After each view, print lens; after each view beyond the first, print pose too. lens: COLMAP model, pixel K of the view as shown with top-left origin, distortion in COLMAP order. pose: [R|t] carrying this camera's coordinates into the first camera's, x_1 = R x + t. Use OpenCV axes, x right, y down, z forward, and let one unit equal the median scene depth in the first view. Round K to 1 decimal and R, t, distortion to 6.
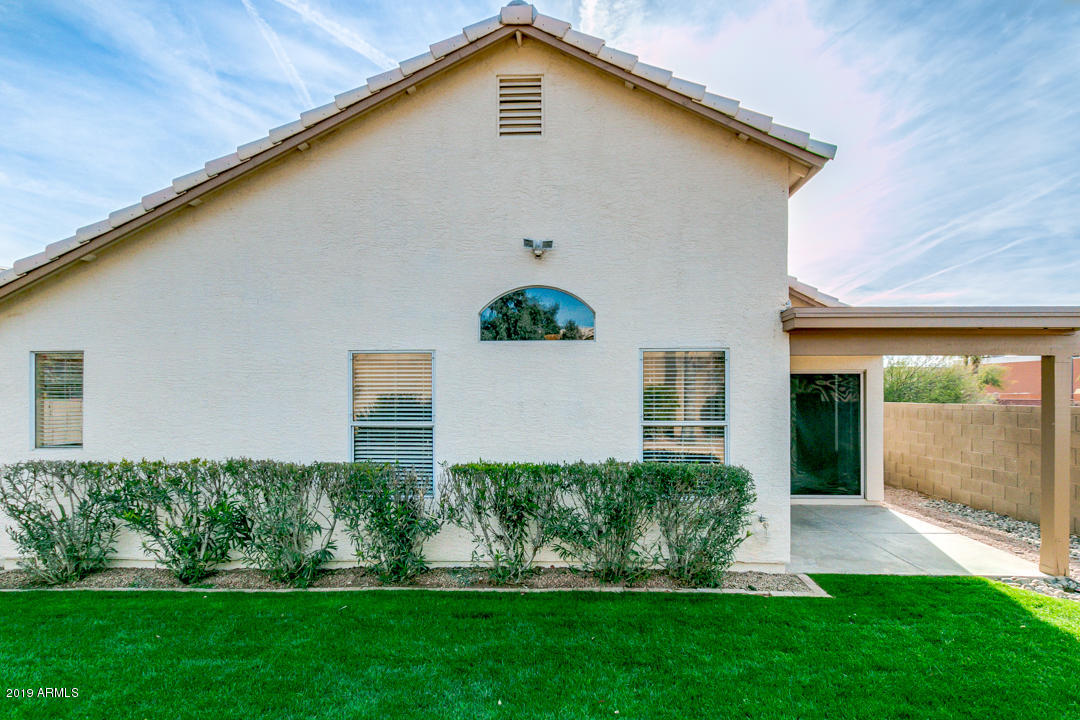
lens RADIAL K [[491.6, 0, 541.1], [0, 491.6, 395.3], [0, 0, 1]] dist [0.002673, 0.000096]
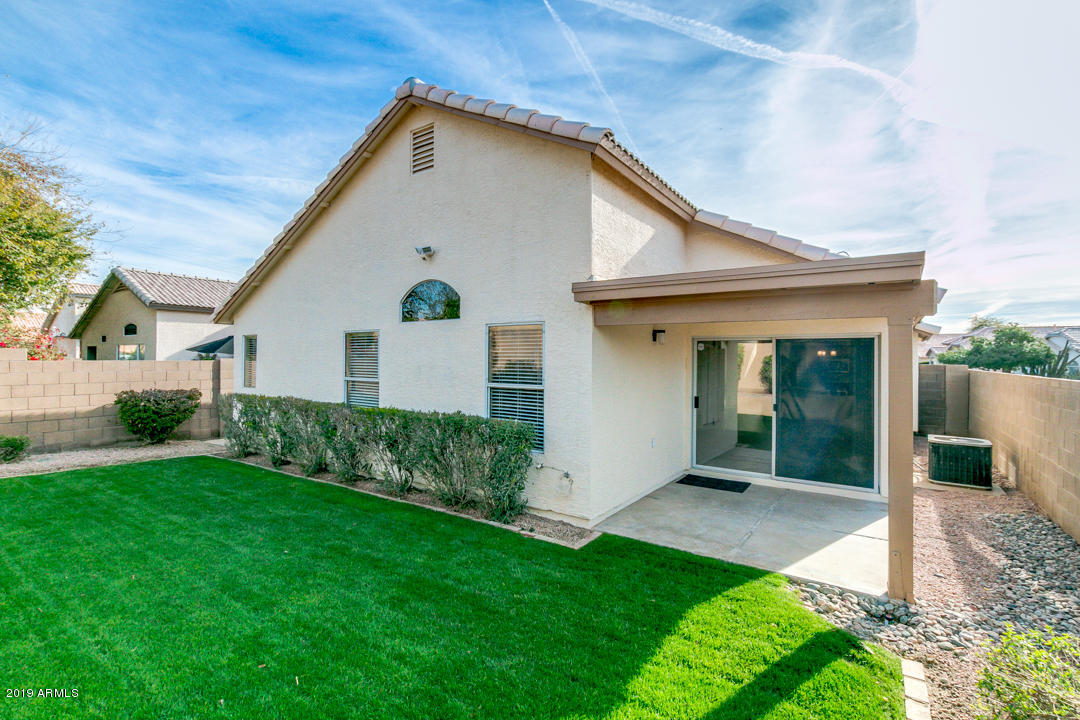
lens RADIAL K [[490.5, 0, 540.0], [0, 490.5, 360.0], [0, 0, 1]] dist [0.000099, 0.000127]
pose [[0.837793, 0.006553, -0.545949, 0.991585], [-0.008239, 0.999966, -0.000641, -0.005792], [0.545926, 0.005035, 0.837818, 0.041456]]
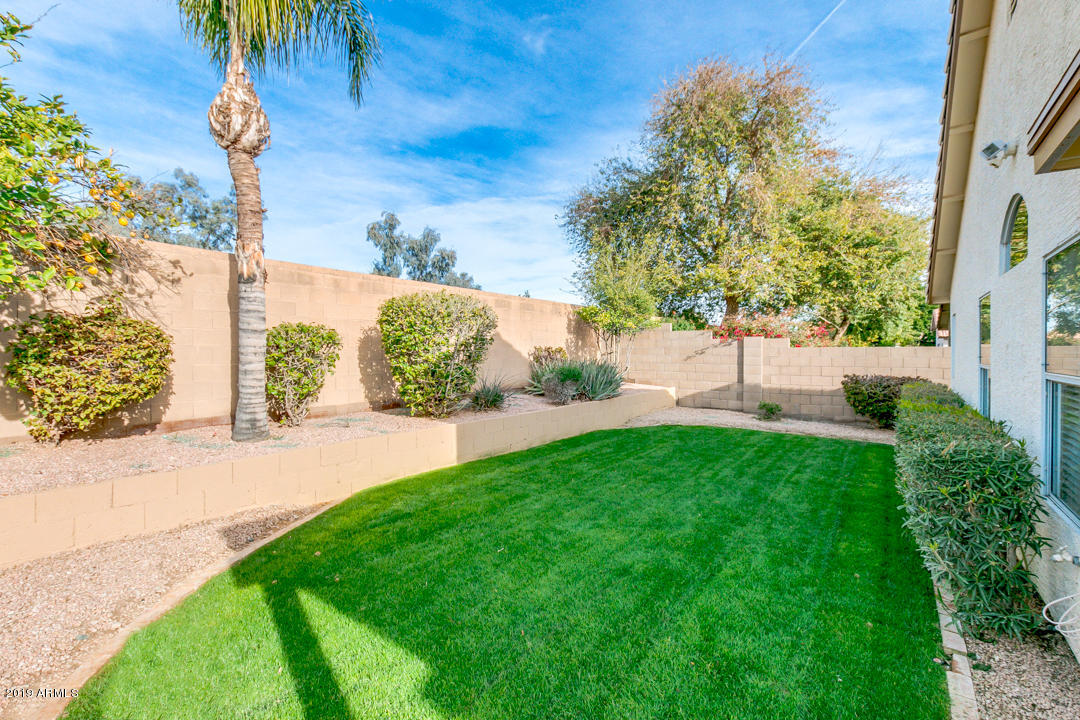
lens RADIAL K [[501.5, 0, 539.6], [0, 501.5, 363.9], [0, 0, 1]] dist [-0.000095, -0.000138]
pose [[-0.560367, 0.020453, -0.827992, 1.094347], [-0.001362, 0.999671, 0.025615, 0.028486], [0.828243, 0.015481, -0.560155, 0.831248]]
